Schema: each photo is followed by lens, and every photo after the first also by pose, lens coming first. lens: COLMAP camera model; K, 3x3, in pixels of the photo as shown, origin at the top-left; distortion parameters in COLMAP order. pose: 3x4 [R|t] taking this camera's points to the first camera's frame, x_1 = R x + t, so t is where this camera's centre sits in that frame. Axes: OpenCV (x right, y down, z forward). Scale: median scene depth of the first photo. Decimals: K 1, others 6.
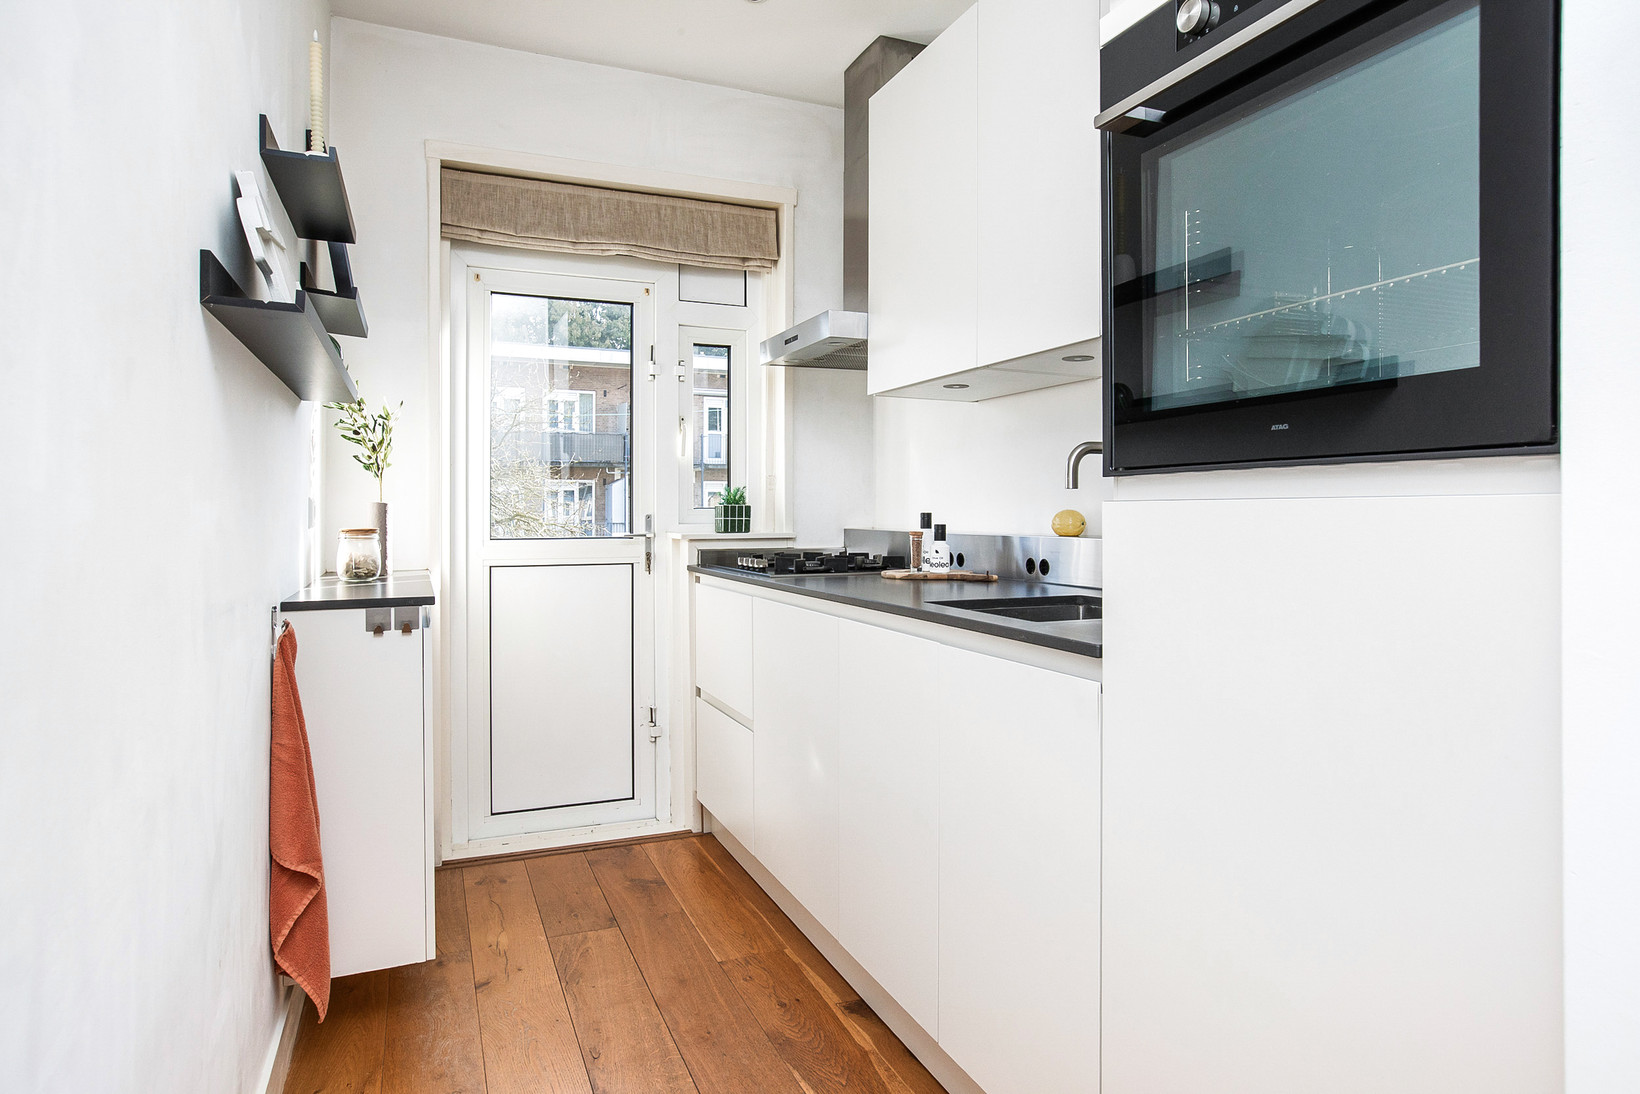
lens RADIAL K [[991.7, 0, 830.0], [0, 991.7, 519.2], [0, 0, 1]] dist [-0.017614, 0.007226]
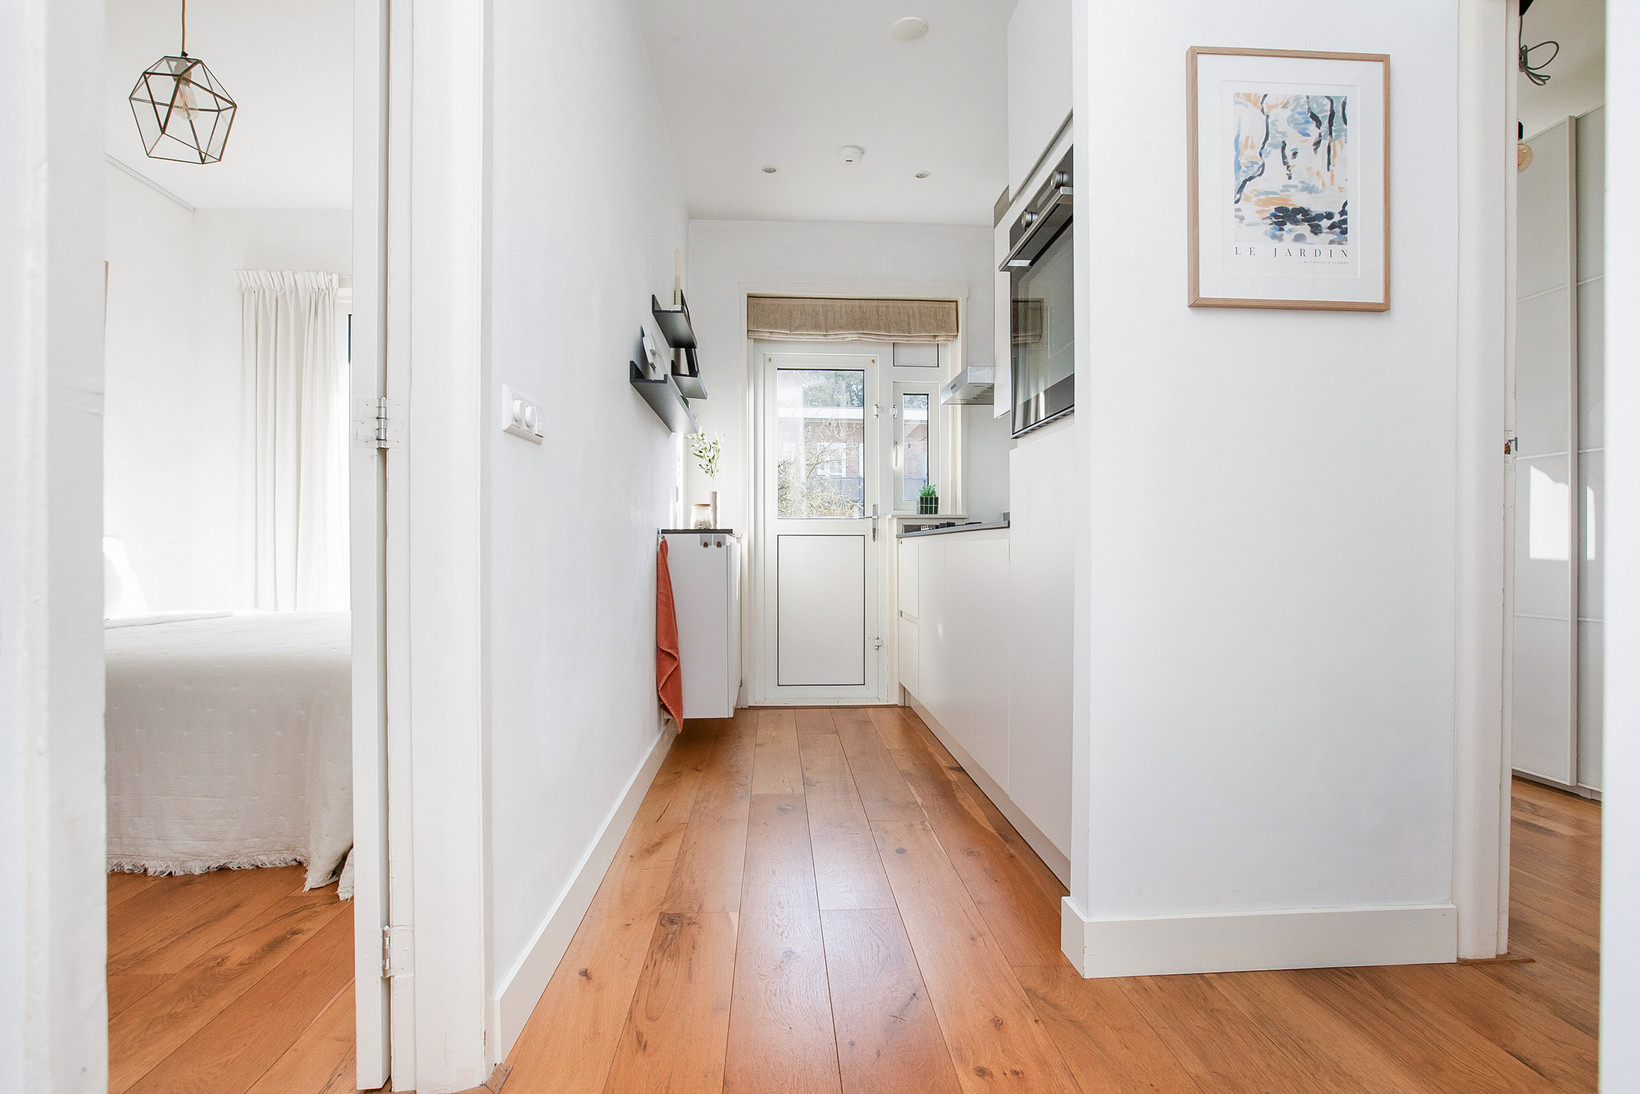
lens RADIAL K [[824.7, 0, 833.3], [0, 824.7, 551.5], [0, 0, 1]] dist [-0.022070, 0.000482]
pose [[0.952015, 0.004883, -0.306013, 0.208904], [-0.001415, 0.999932, 0.011554, 0.075553], [0.306048, -0.010566, 0.951957, -0.354027]]
